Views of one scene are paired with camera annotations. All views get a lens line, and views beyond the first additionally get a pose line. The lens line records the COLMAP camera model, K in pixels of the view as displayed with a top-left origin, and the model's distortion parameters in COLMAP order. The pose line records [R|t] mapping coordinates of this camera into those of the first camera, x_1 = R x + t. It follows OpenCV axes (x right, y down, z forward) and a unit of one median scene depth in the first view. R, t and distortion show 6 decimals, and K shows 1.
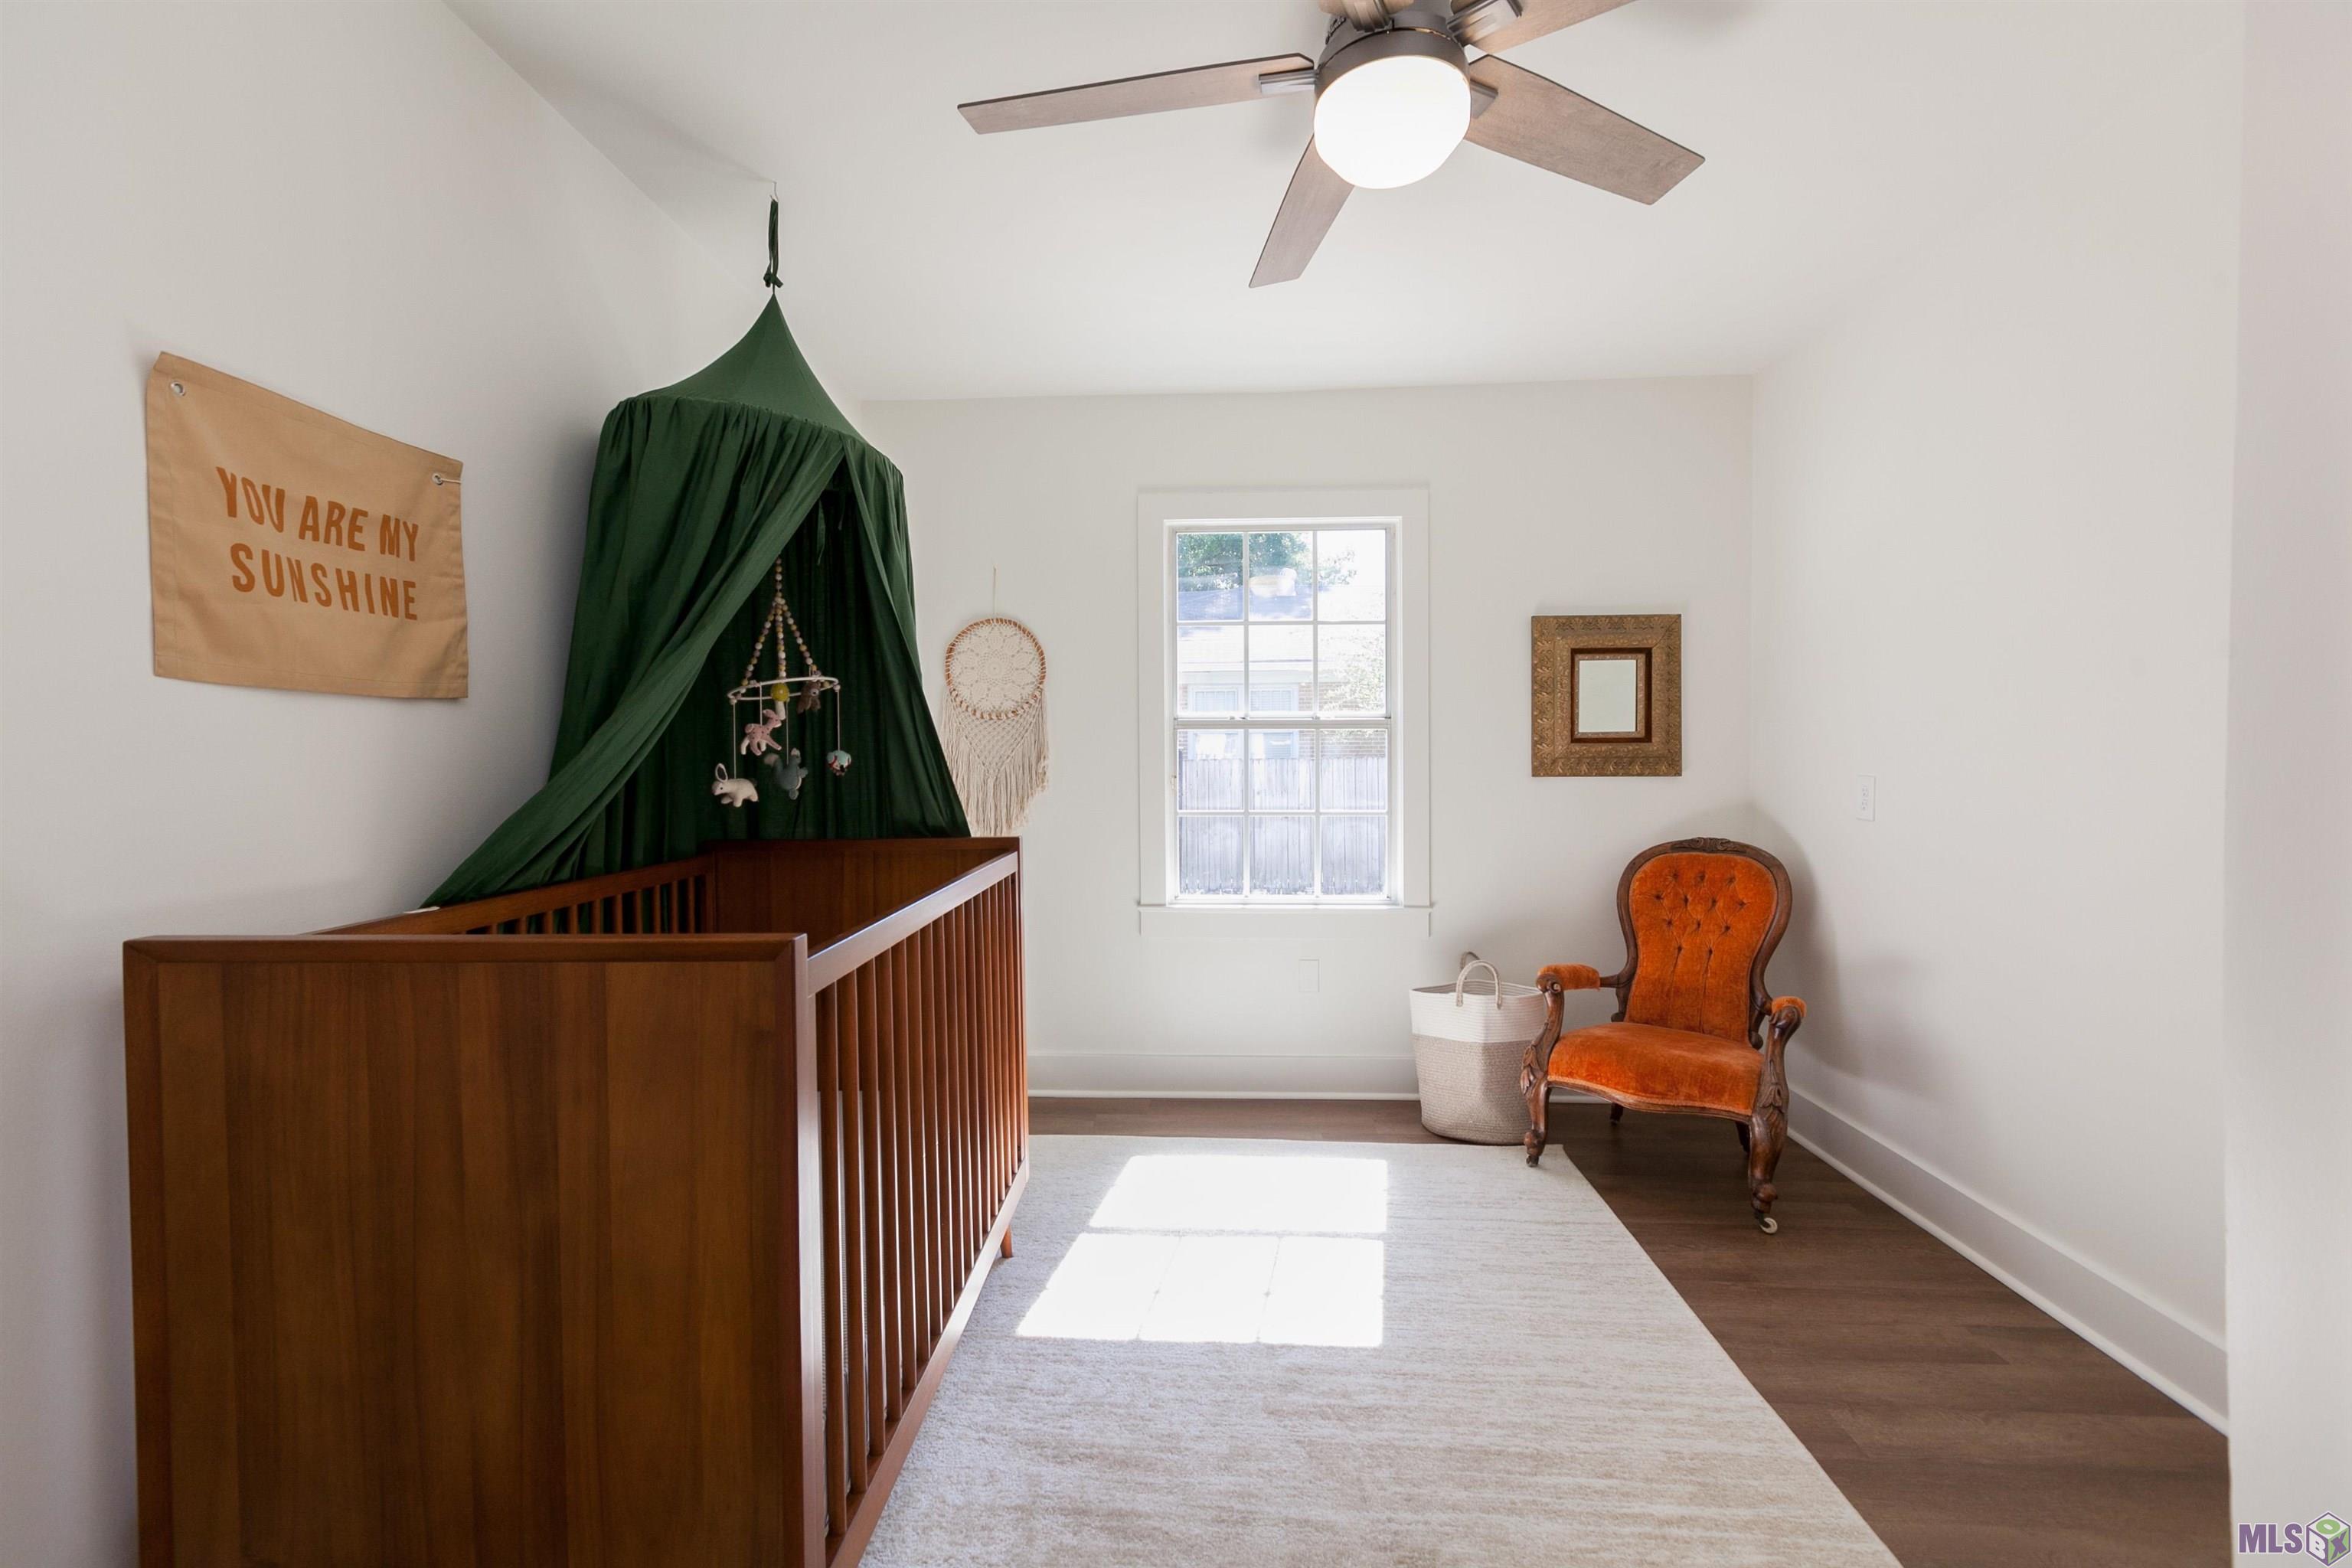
lens RADIAL K [[1049.3, 0, 1166.8], [0, 1049.3, 776.7], [0, 0, 1]] dist [0.001569, -0.000124]
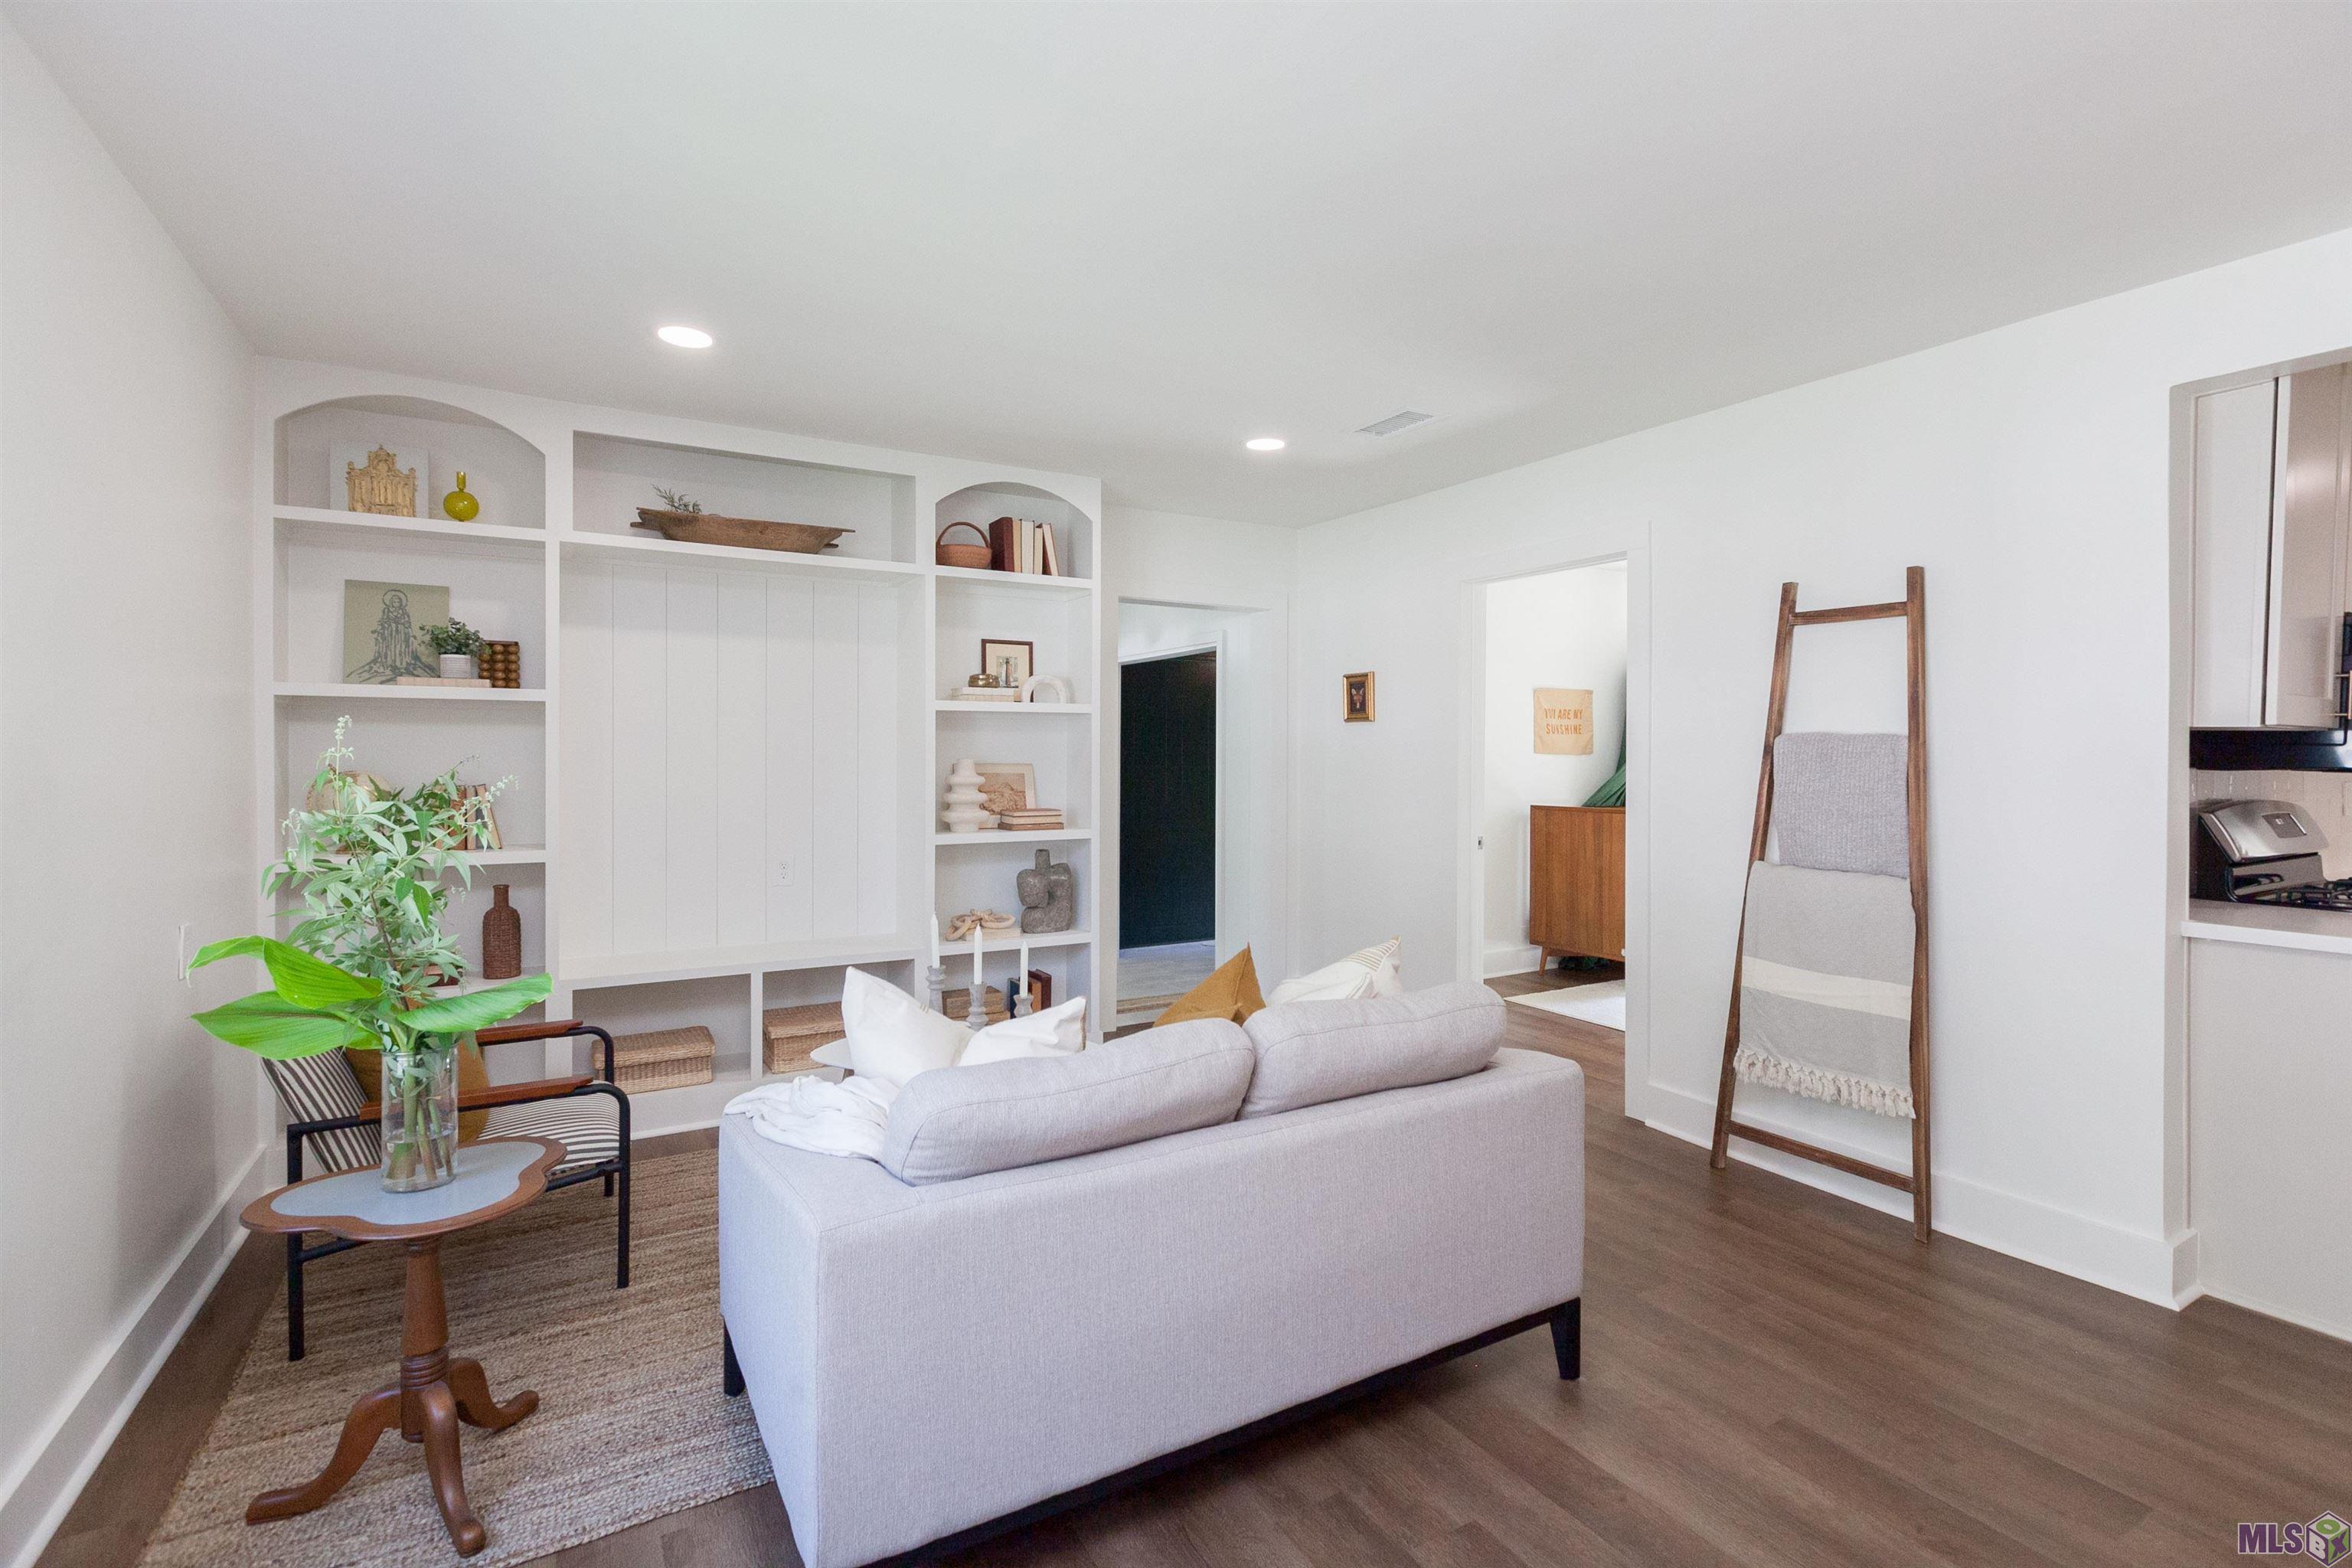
lens RADIAL K [[1049.3, 0, 1166.8], [0, 1049.3, 776.7], [0, 0, 1]] dist [0.001569, -0.000124]
pose [[0.538901, 0.010363, -0.842306, 2.378833], [-0.026292, 0.999644, -0.004522, 0.086295], [0.841959, 0.024583, 0.538981, -3.270930]]
